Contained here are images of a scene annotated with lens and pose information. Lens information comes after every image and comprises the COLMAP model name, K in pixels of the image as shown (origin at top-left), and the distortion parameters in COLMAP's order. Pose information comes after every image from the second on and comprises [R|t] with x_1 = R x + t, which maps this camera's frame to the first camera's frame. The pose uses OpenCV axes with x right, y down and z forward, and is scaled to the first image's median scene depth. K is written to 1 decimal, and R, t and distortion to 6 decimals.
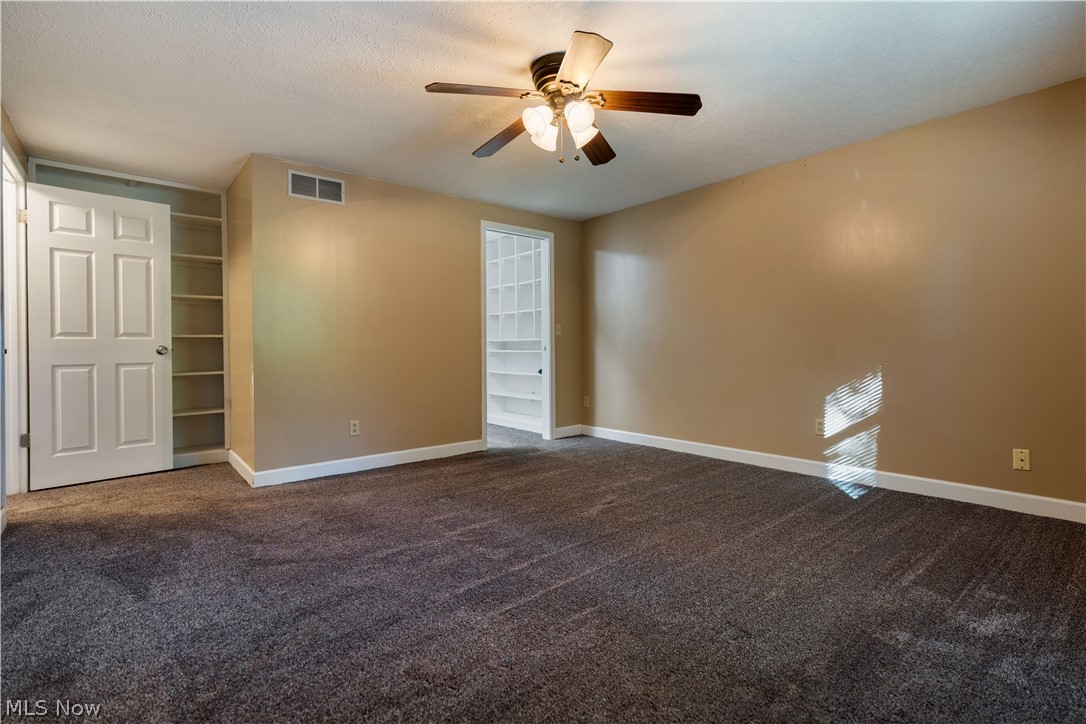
lens RADIAL K [[486.4, 0, 543.4], [0, 486.4, 361.4], [0, 0, 1]] dist [-0.003481, 0.000763]
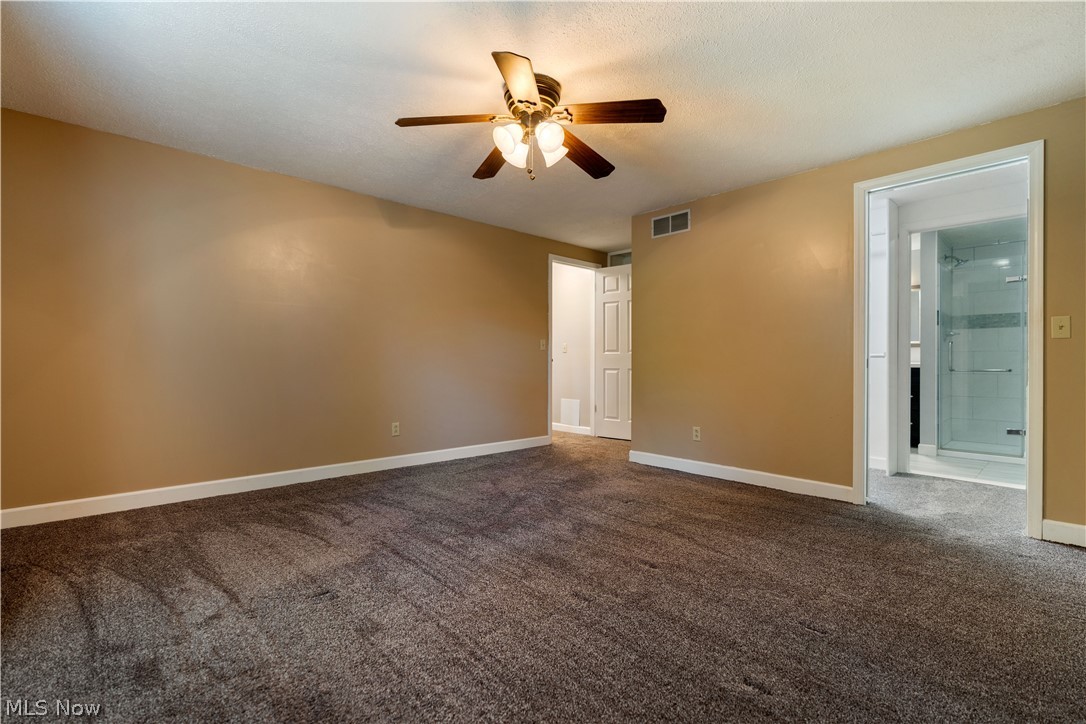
lens RADIAL K [[486.4, 0, 543.4], [0, 486.4, 361.4], [0, 0, 1]] dist [-0.003481, 0.000763]
pose [[0.060135, 0.012302, -0.998114, 0.743591], [-0.015570, 0.999814, 0.011385, -0.033986], [0.998069, 0.014856, 0.060315, 0.662416]]
